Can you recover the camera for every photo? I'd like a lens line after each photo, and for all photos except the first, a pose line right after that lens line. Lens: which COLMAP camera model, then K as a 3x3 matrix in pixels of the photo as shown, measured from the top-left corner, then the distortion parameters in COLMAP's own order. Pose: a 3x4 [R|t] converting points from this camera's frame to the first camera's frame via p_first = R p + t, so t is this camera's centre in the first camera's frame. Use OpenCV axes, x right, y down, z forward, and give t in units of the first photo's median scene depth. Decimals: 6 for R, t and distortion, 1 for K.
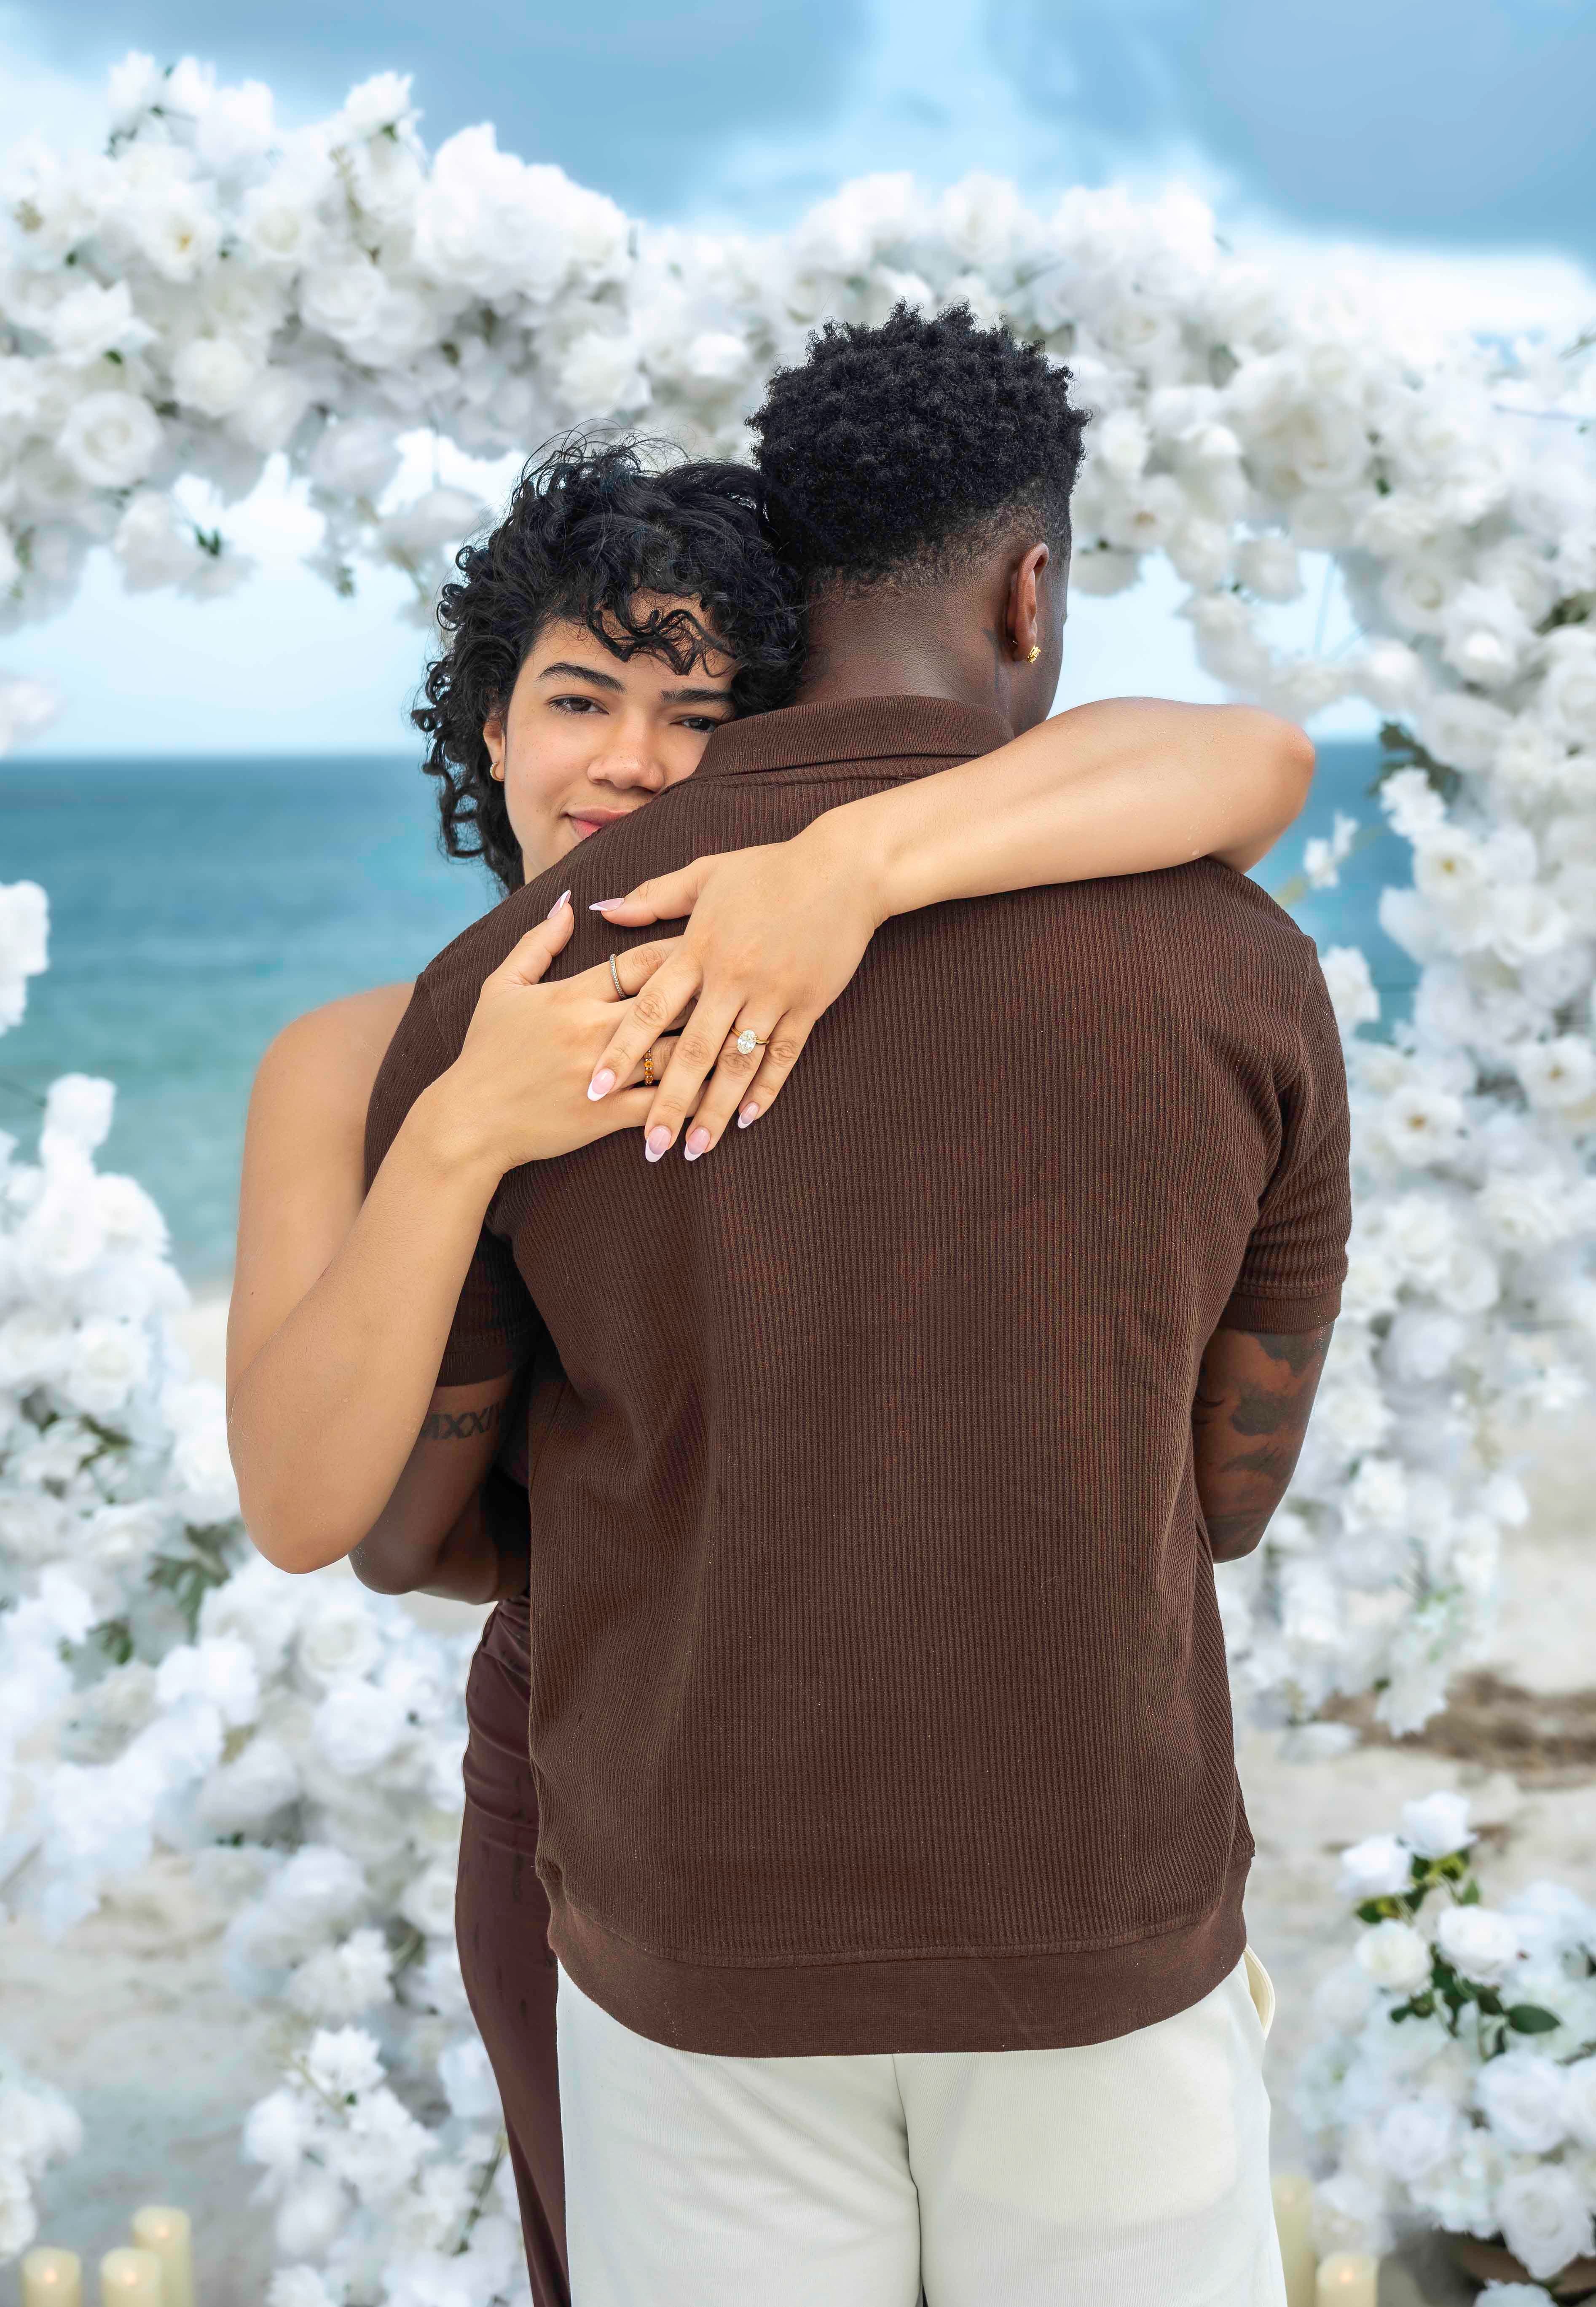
lens RADIAL K [[3711.7, 0, 856.6], [0, 3711.7, 1140.5], [0, 0, 1]] dist [0.009720, 0.000000]
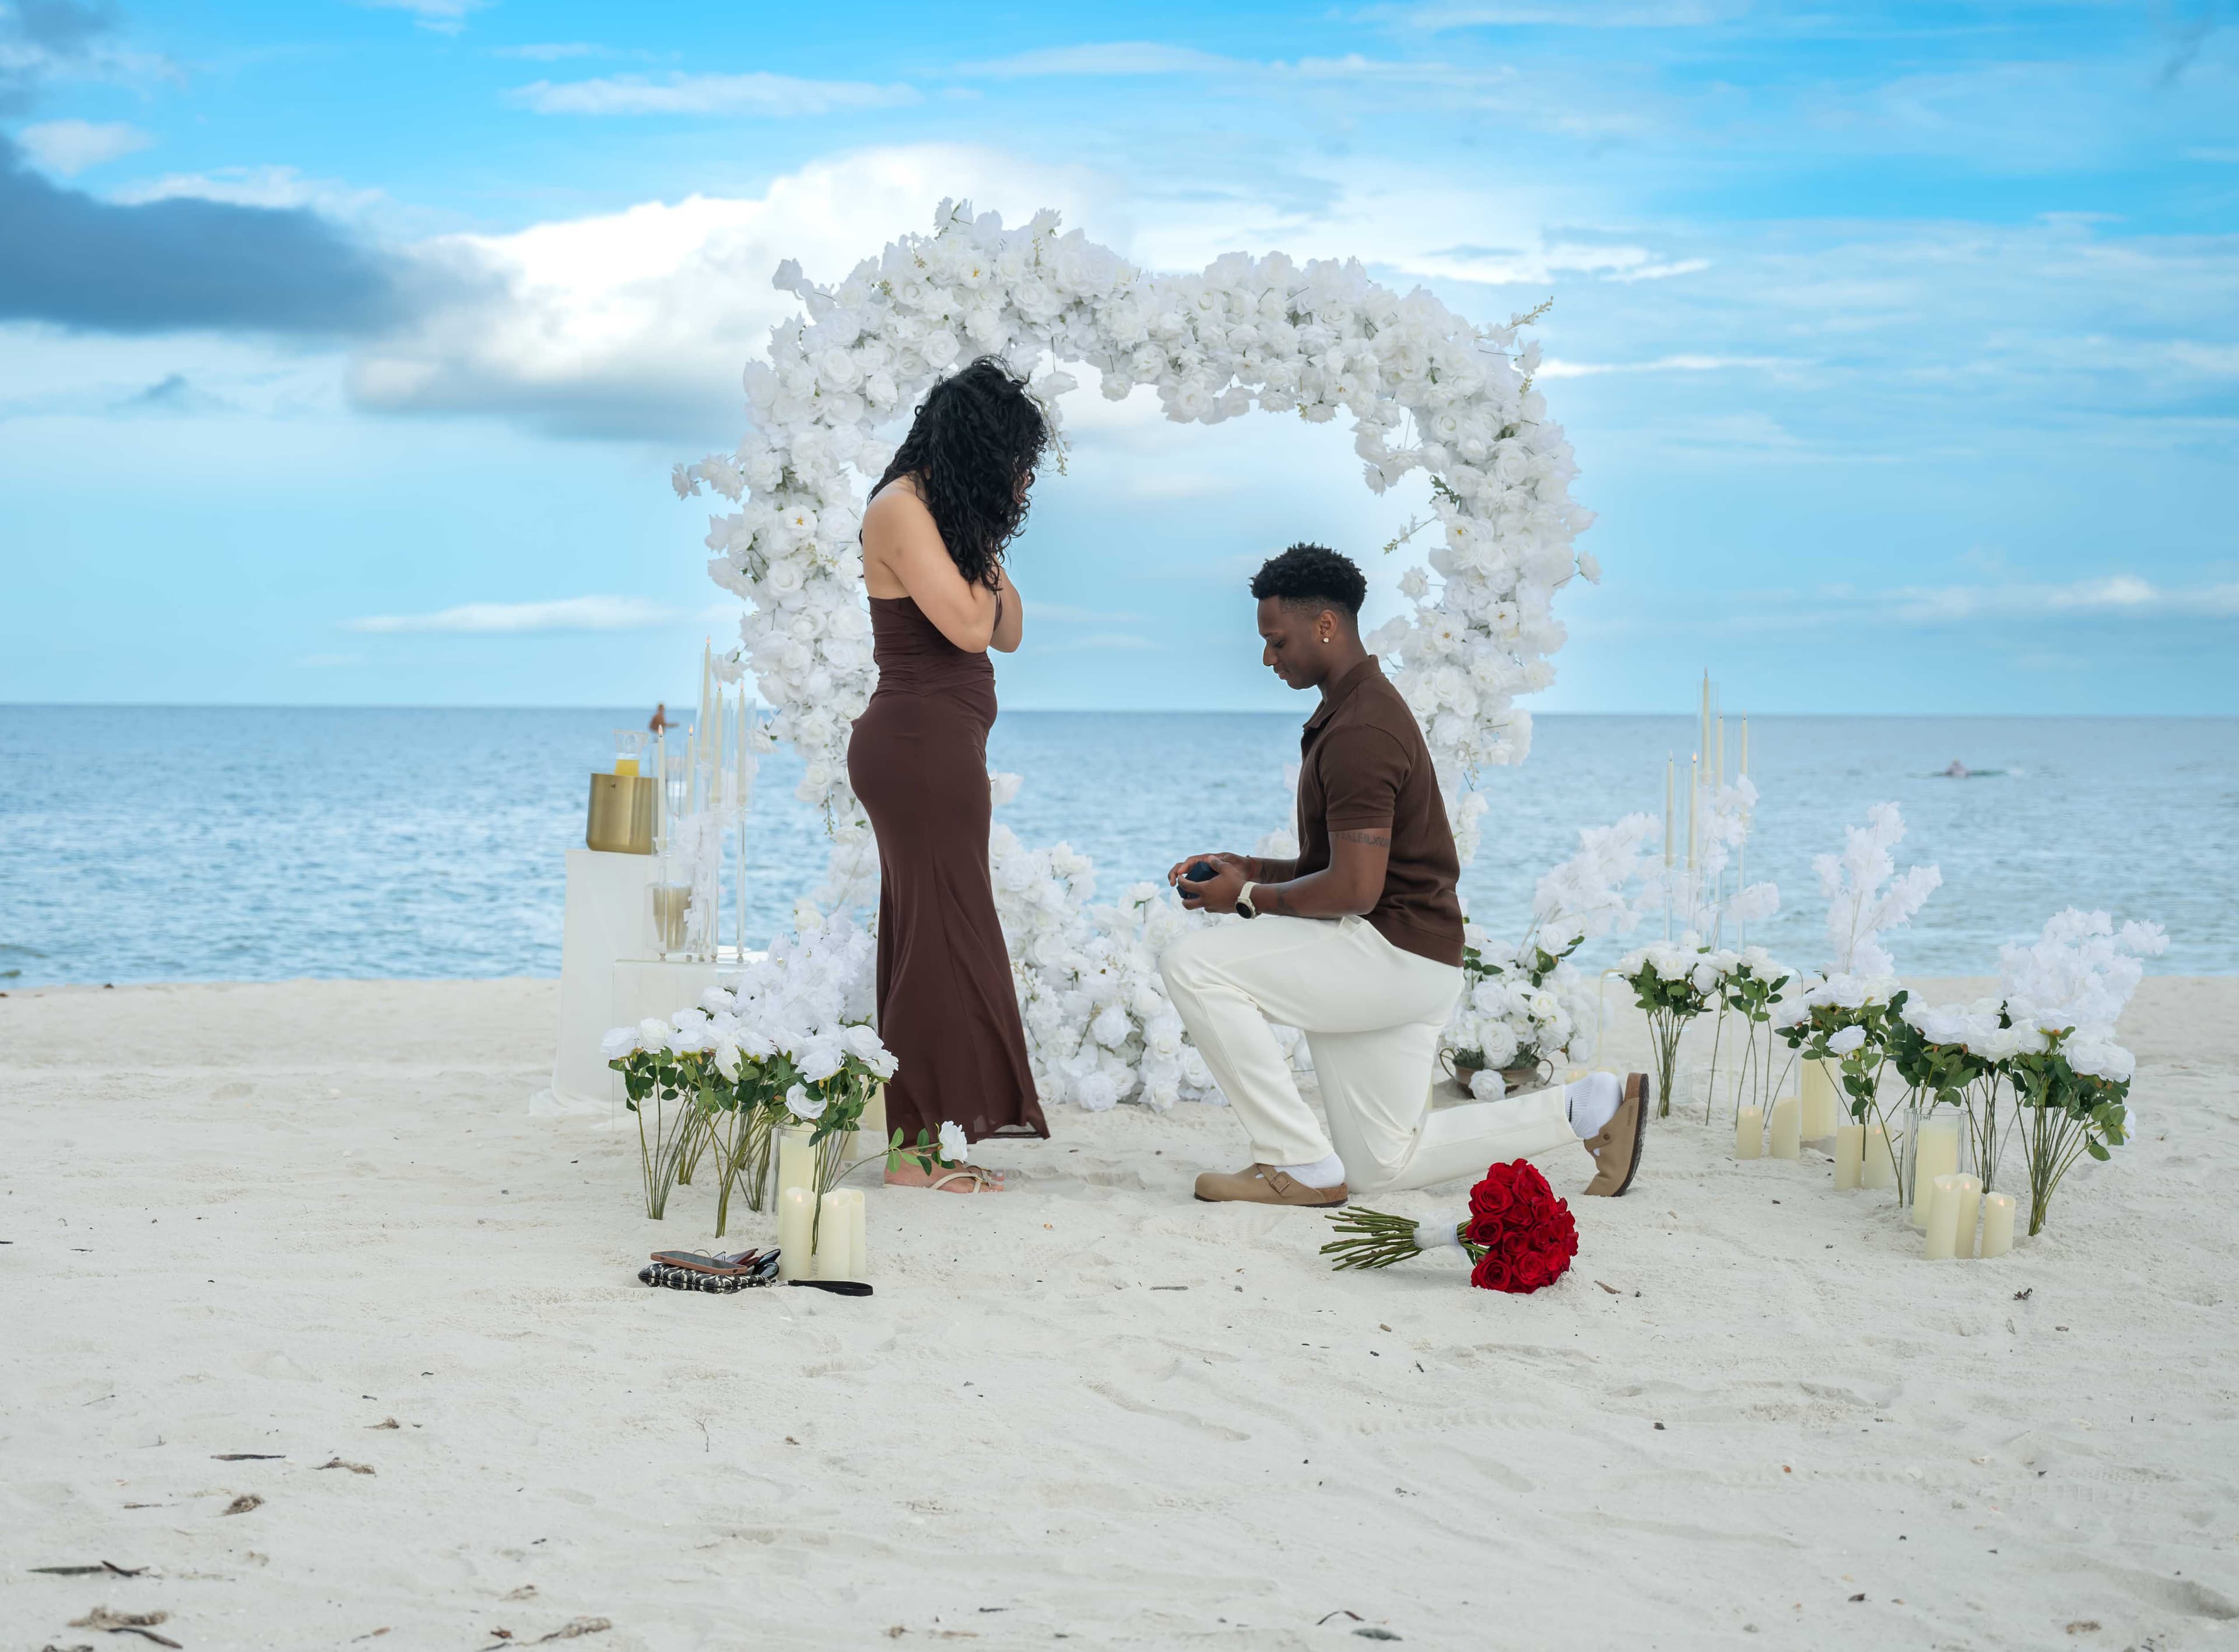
lens RADIAL K [[3962.4, 0, 947.5], [0, 3962.4, 870.8], [0, 0, 1]] dist [0.013386, 0.000000]
pose [[0.997869, 0.015935, 0.063270, -0.347521], [-0.012030, 0.998027, -0.061619, 0.320526], [-0.064127, 0.060726, 0.996092, -1.608771]]
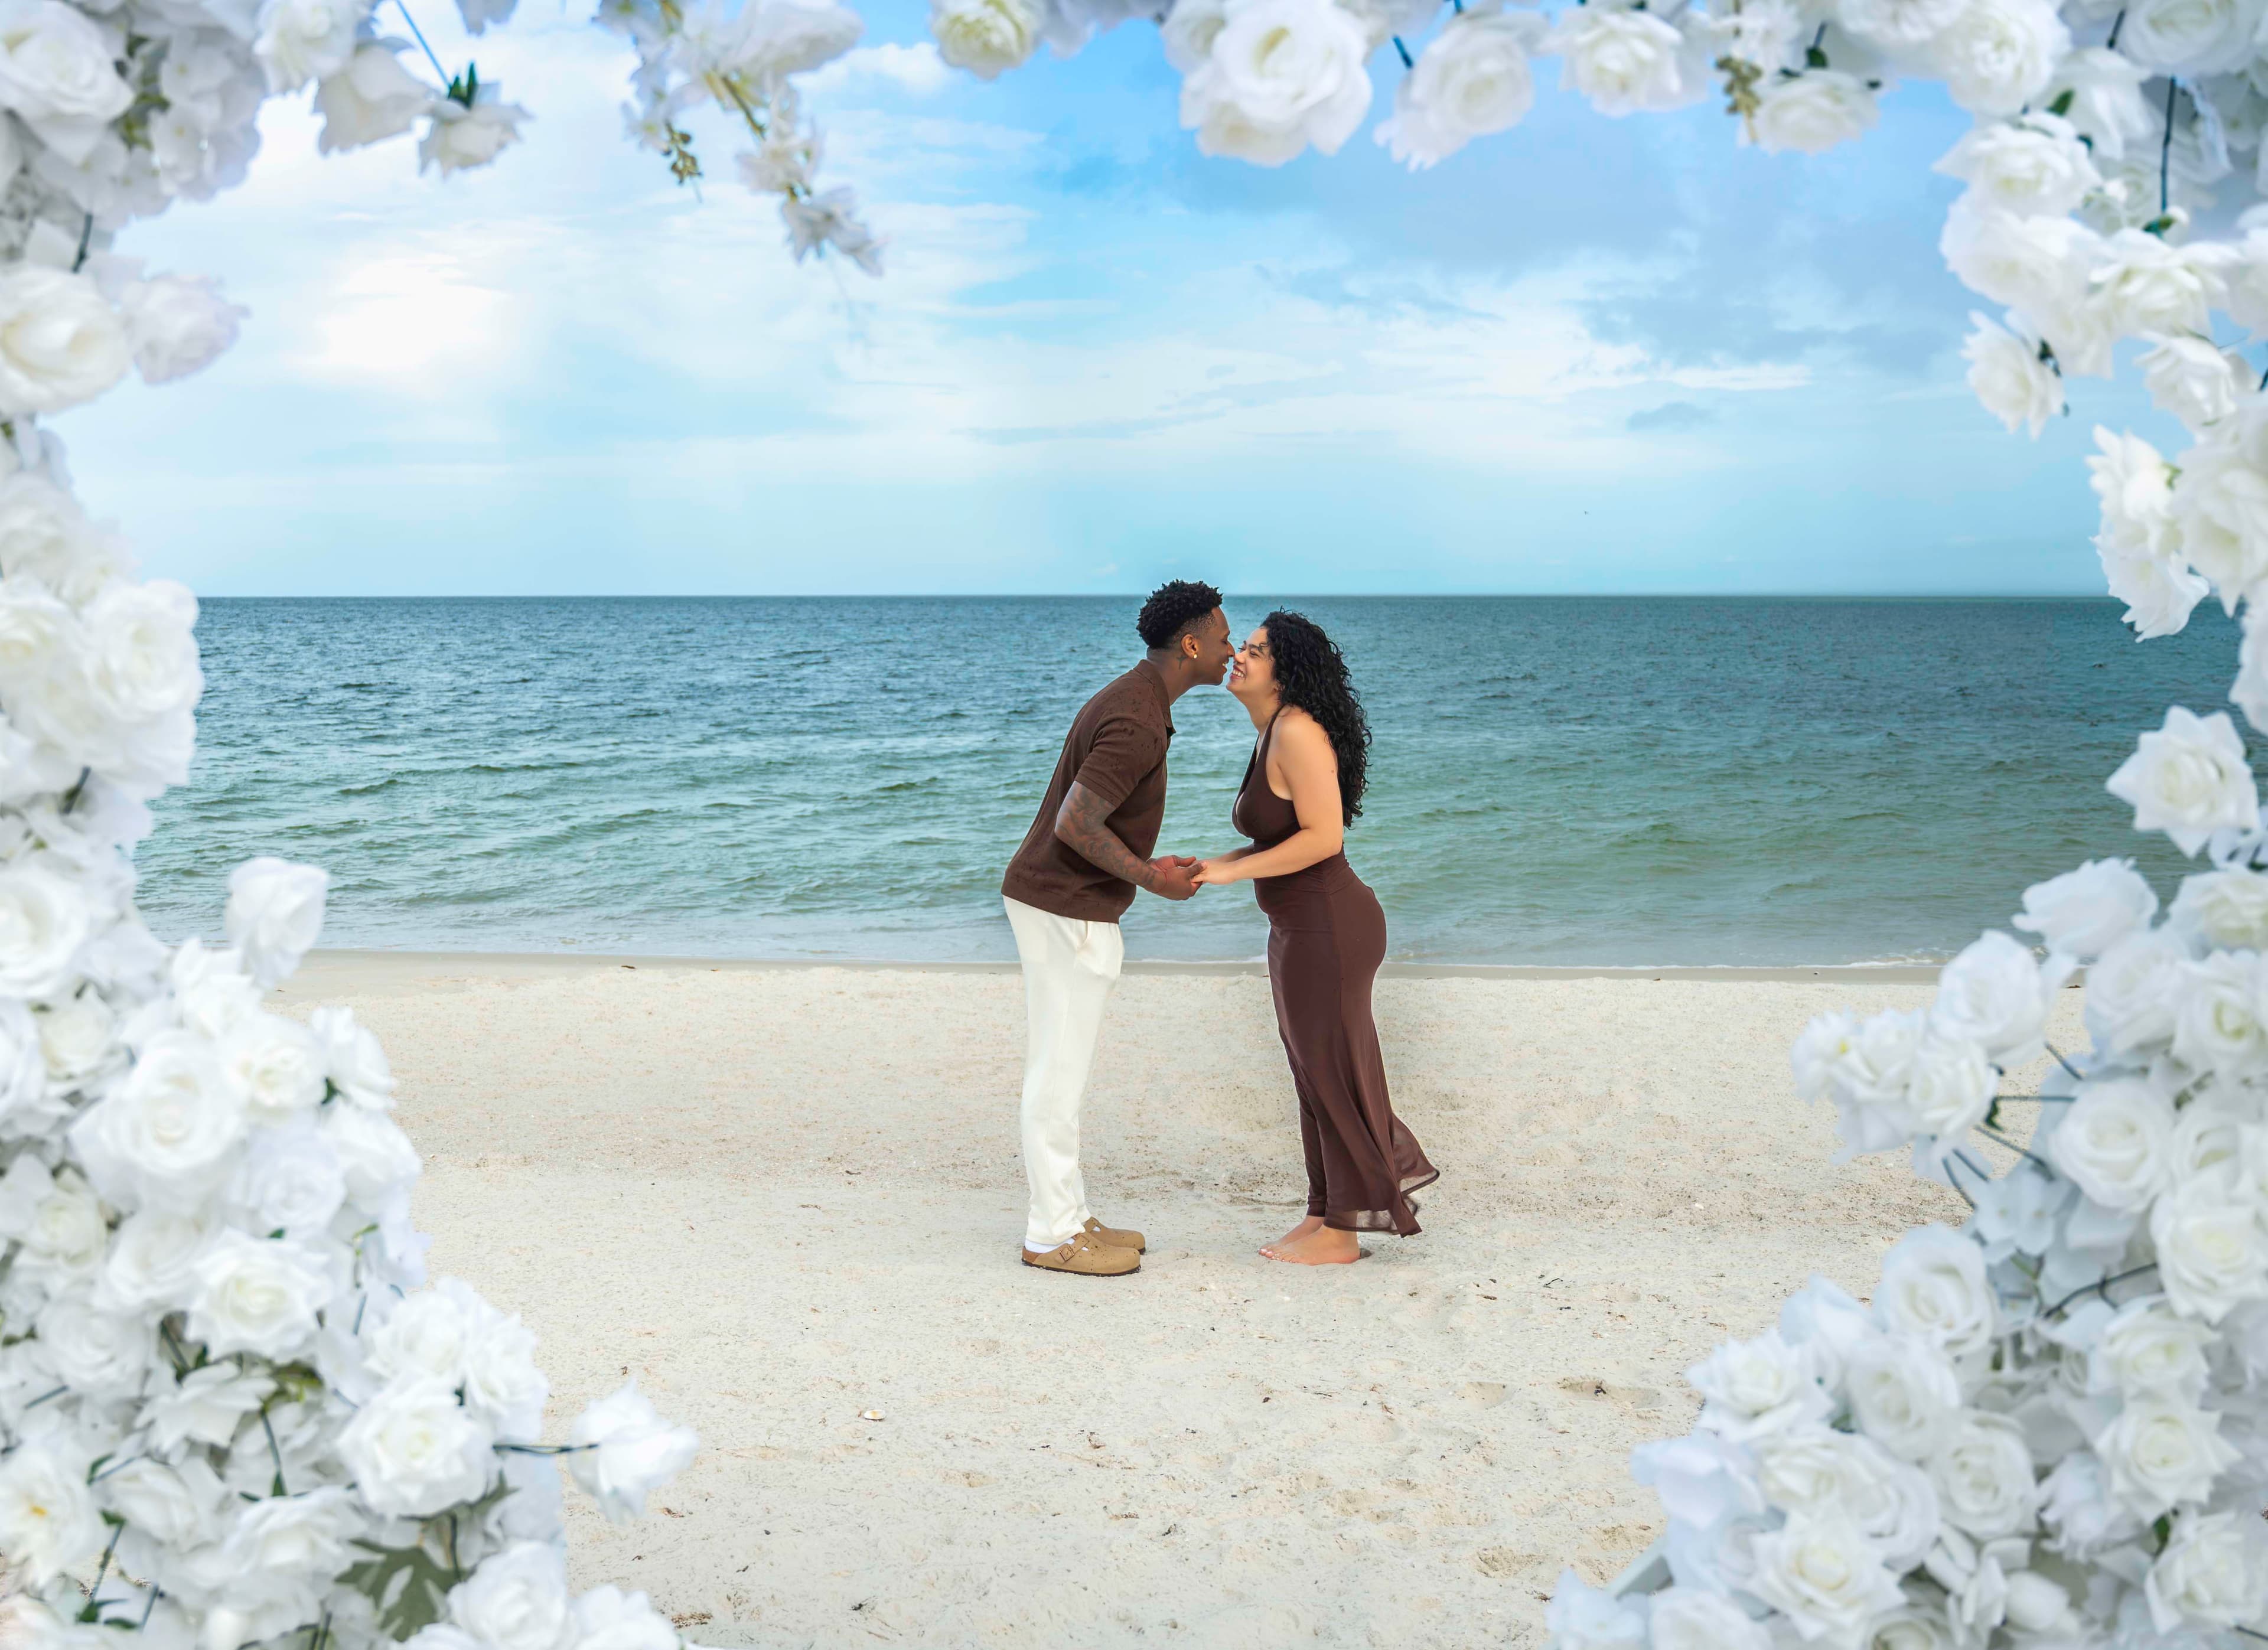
lens RADIAL K [[2250.7, 0, 1015.1], [0, 2250.7, 834.1], [0, 0, 1]] dist [-0.025801, -0.028441]
pose [[0.990838, 0.027924, -0.132136, -0.014477], [-0.024787, 0.999372, 0.025327, -0.036700], [0.132760, -0.021820, 0.990908, 0.617072]]
